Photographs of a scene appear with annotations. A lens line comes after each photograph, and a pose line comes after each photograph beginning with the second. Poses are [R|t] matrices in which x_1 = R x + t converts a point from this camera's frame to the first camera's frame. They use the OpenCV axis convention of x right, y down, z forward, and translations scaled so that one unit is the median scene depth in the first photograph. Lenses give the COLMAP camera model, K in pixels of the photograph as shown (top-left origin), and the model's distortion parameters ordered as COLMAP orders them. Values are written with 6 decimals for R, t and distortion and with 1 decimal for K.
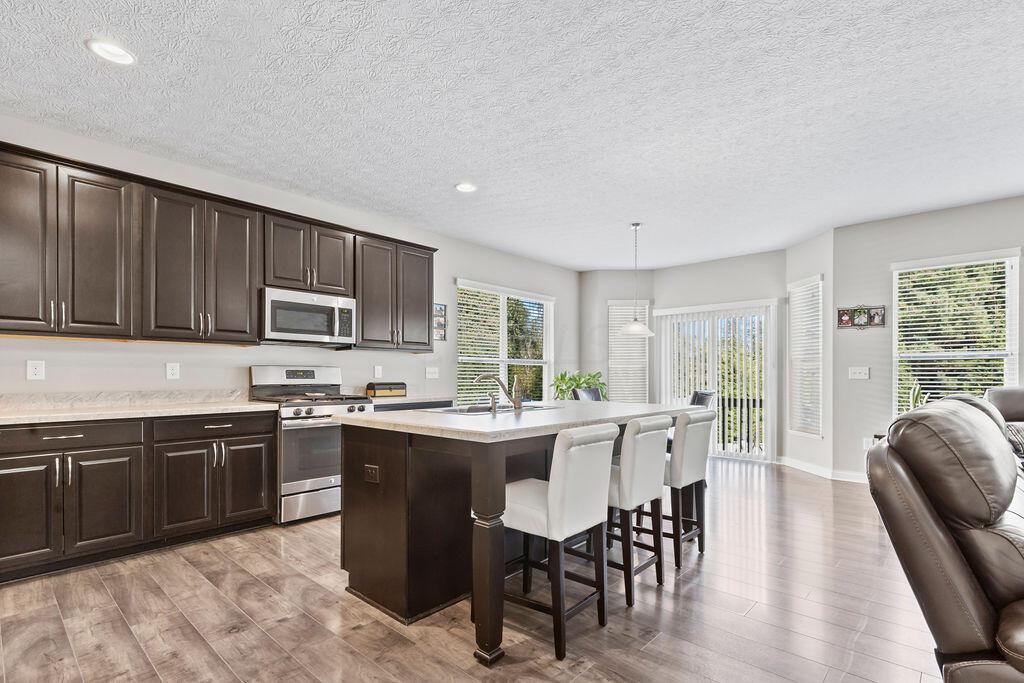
lens RADIAL K [[474.0, 0, 522.1], [0, 474.0, 374.2], [0, 0, 1]] dist [0.011471, -0.001640]
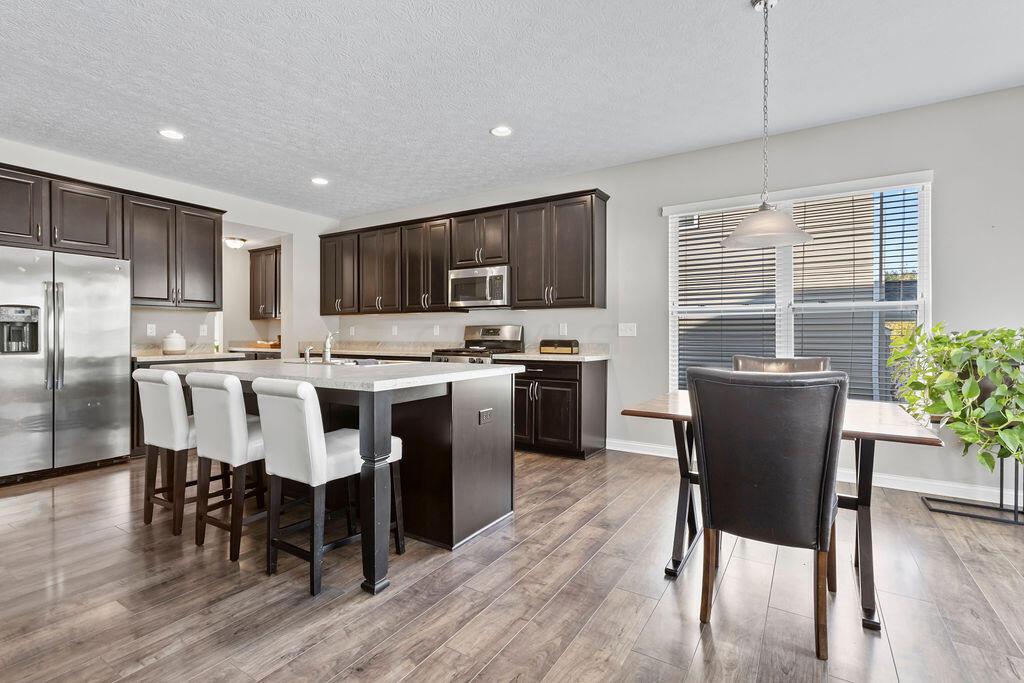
lens RADIAL K [[474.0, 0, 504.9], [0, 474.0, 336.4], [0, 0, 1]] dist [0.011471, -0.001640]
pose [[0.172003, 0.004285, -0.985087, 0.653658], [0.002852, 0.999984, 0.004848, 0.004719], [0.985092, -0.003643, 0.171989, 0.687415]]
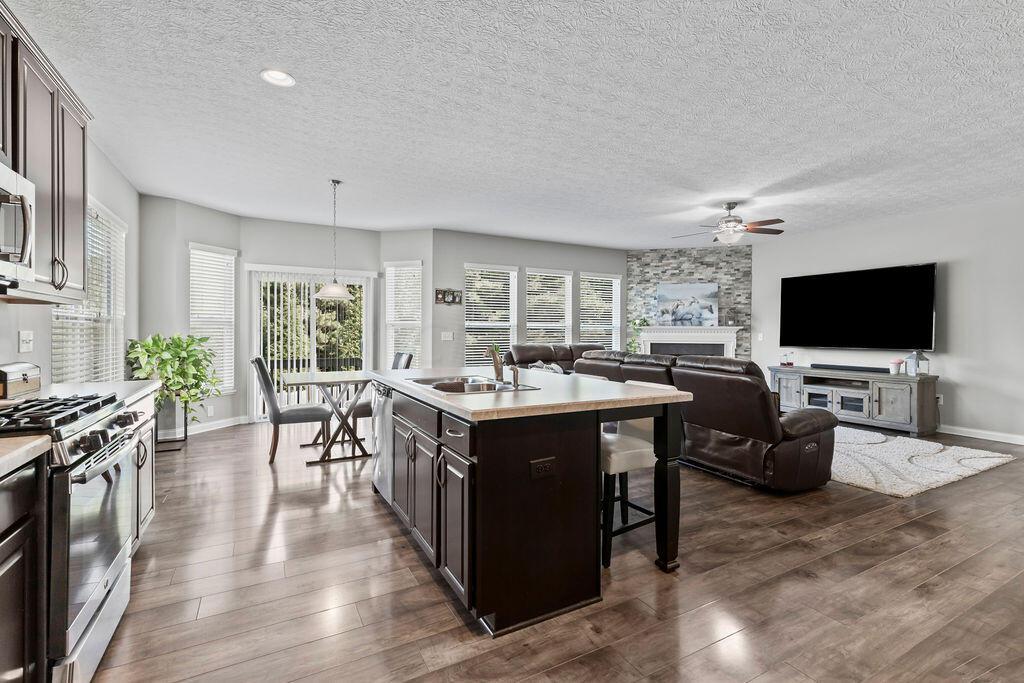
lens RADIAL K [[474.0, 0, 510.8], [0, 474.0, 334.7], [0, 0, 1]] dist [0.011471, -0.001640]
pose [[0.322216, -0.010326, 0.946610, -0.554242], [-0.004088, 0.999916, 0.012299, -0.025248], [-0.946657, -0.007833, 0.322147, 0.372883]]
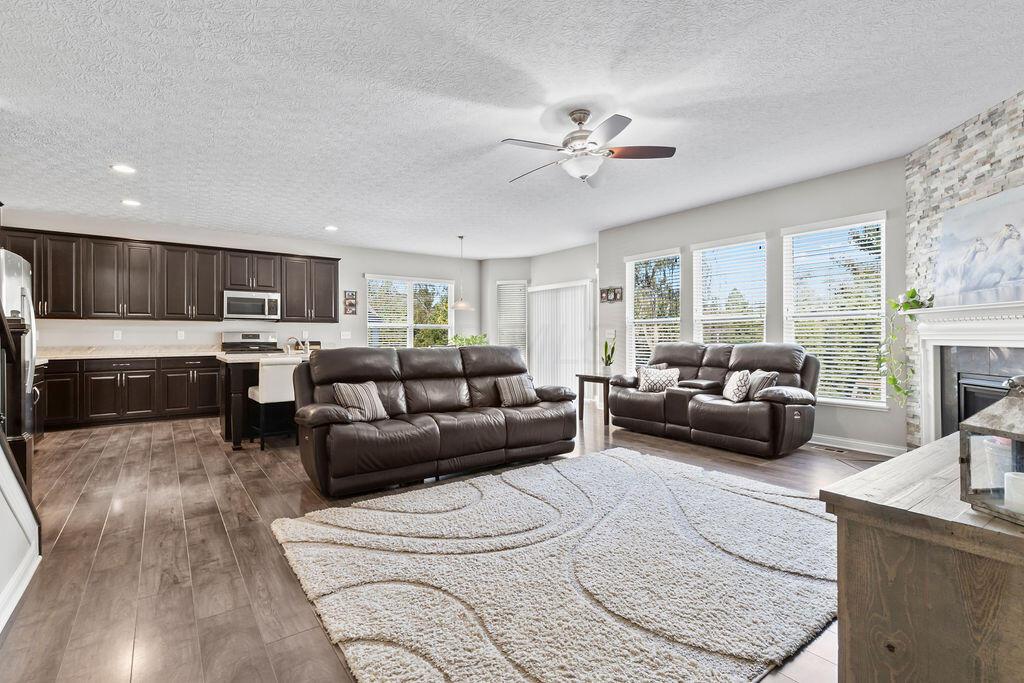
lens RADIAL K [[474.0, 0, 495.4], [0, 474.0, 325.2], [0, 0, 1]] dist [0.011471, -0.001640]
pose [[0.975298, -0.010203, -0.220658, 0.682878], [0.004632, 0.999658, -0.025753, 0.005919], [0.220845, 0.024094, 0.975011, -0.440487]]
